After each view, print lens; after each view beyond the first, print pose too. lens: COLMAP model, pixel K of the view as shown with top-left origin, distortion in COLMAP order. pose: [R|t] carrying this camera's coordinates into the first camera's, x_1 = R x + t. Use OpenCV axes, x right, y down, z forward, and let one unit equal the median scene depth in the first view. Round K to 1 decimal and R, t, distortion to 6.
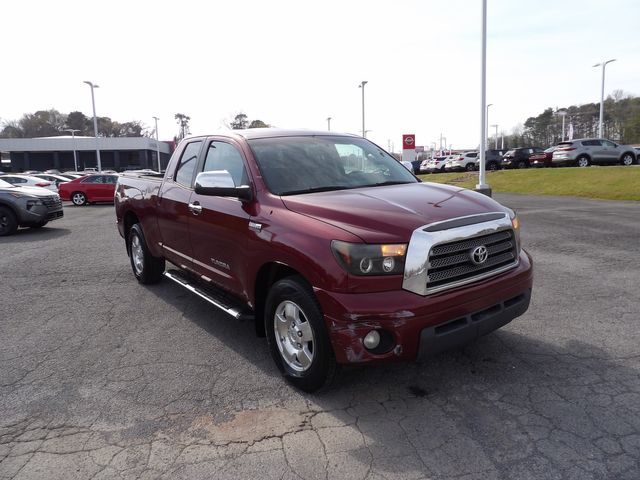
lens RADIAL K [[450.7, 0, 323.0], [0, 450.7, 240.0], [0, 0, 1]] dist [-0.009541, 0.008127]
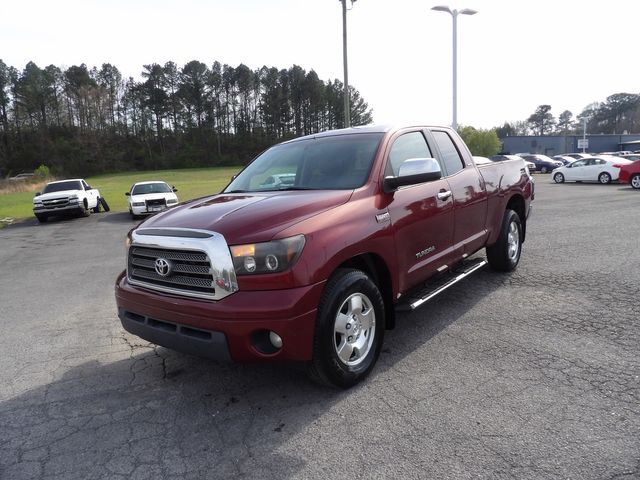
lens RADIAL K [[447.4, 0, 320.0], [0, 447.4, 240.0], [0, 0, 1]] dist [-0.019828, 0.029013]
pose [[0.252361, 0.156720, -0.954857, 1.421444], [-0.106673, 0.985288, 0.133522, -0.203923], [0.961735, 0.068162, 0.265366, 1.097172]]
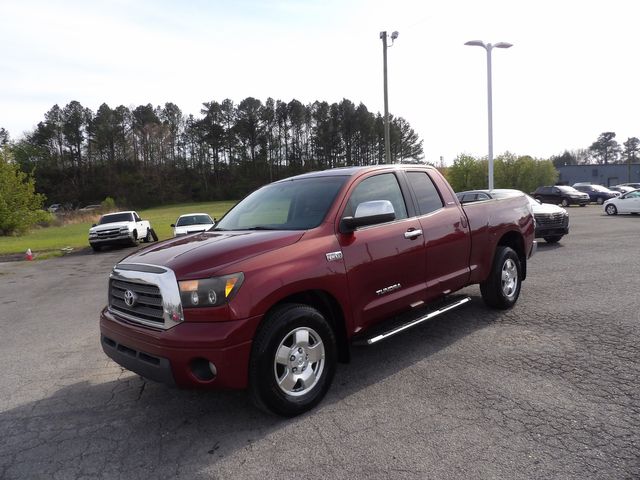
lens RADIAL K [[448.4, 0, 318.2], [0, 448.4, 241.3], [0, 0, 1]] dist [-0.014900, 0.022644]
pose [[0.137225, 0.095818, -0.985895, 1.554430], [-0.105465, 0.991066, 0.081641, -0.259888], [0.984909, 0.092774, 0.146105, 1.323982]]
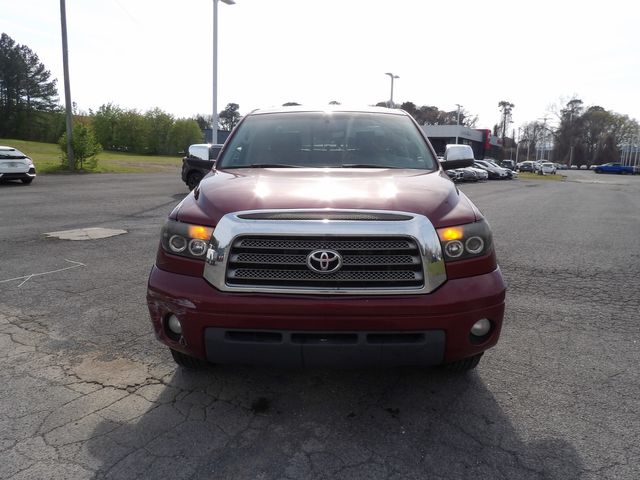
lens RADIAL K [[448.4, 0, 318.2], [0, 448.4, 241.3], [0, 0, 1]] dist [-0.014900, 0.022644]
pose [[0.781175, 0.159010, -0.603723, 0.810073], [-0.141651, 0.986944, 0.076657, -0.057744], [0.608030, 0.025636, 0.793500, 0.403729]]
